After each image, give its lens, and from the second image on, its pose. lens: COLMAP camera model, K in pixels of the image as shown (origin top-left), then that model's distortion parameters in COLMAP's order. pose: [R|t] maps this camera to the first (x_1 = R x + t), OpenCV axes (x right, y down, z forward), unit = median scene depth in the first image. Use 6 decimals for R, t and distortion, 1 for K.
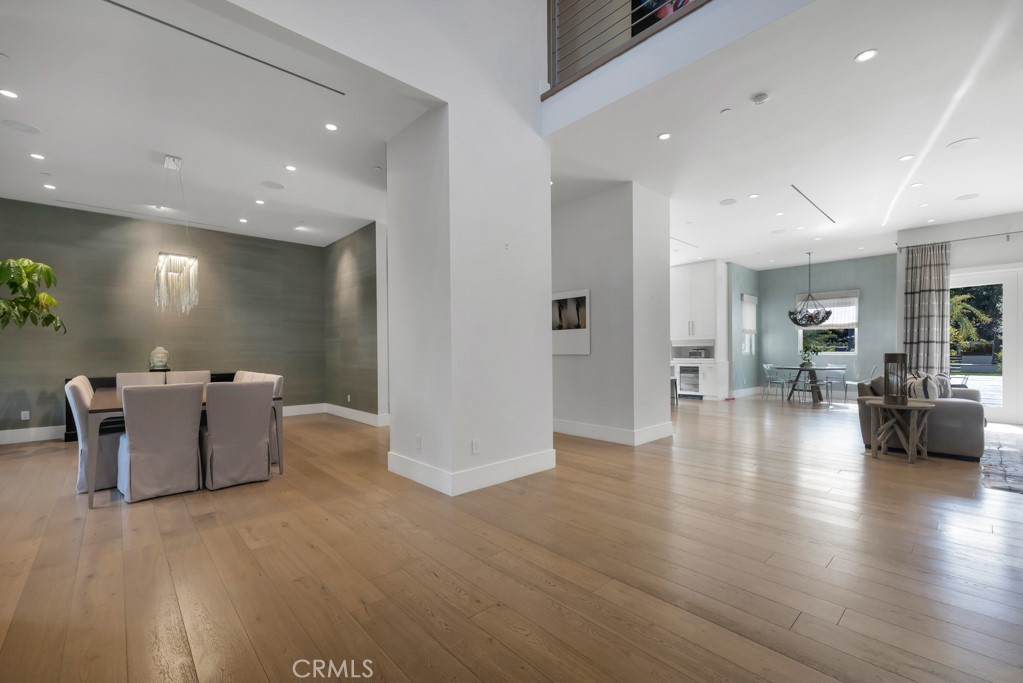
lens RADIAL K [[432.9, 0, 510.1], [0, 432.9, 352.0], [0, 0, 1]] dist [0.001357, 0.000132]
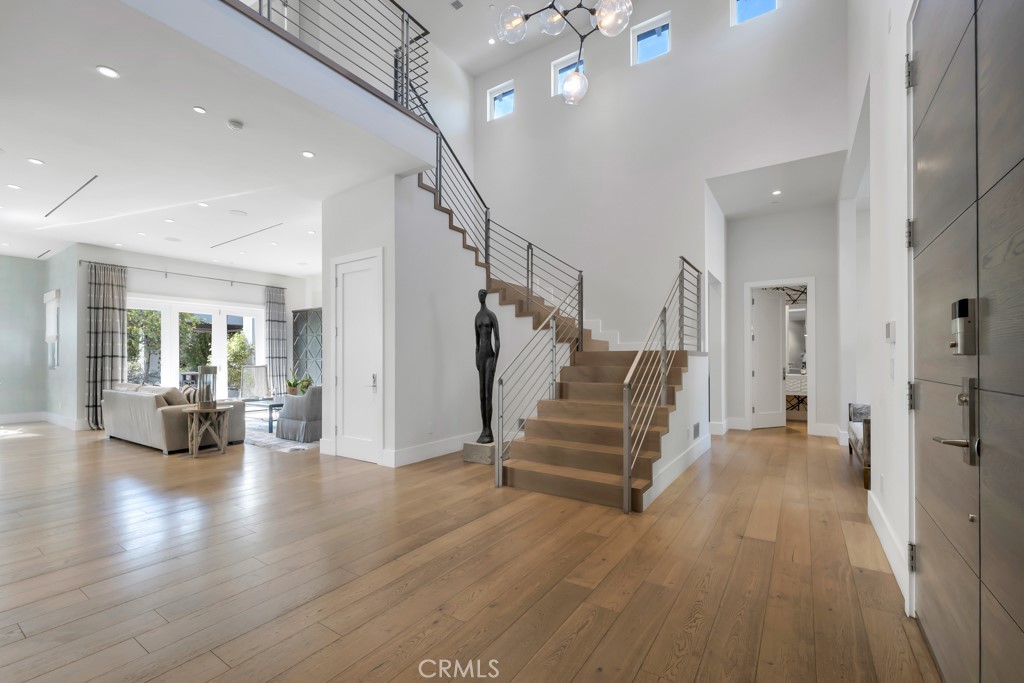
lens RADIAL K [[433.3, 0, 506.2], [0, 433.3, 357.1], [0, 0, 1]] dist [0.001357, 0.000132]
pose [[-0.224125, 0.013954, 0.974461, -0.291345], [0.009380, 0.999882, -0.012161, 0.000591], [-0.974515, 0.006415, -0.224229, 0.293701]]
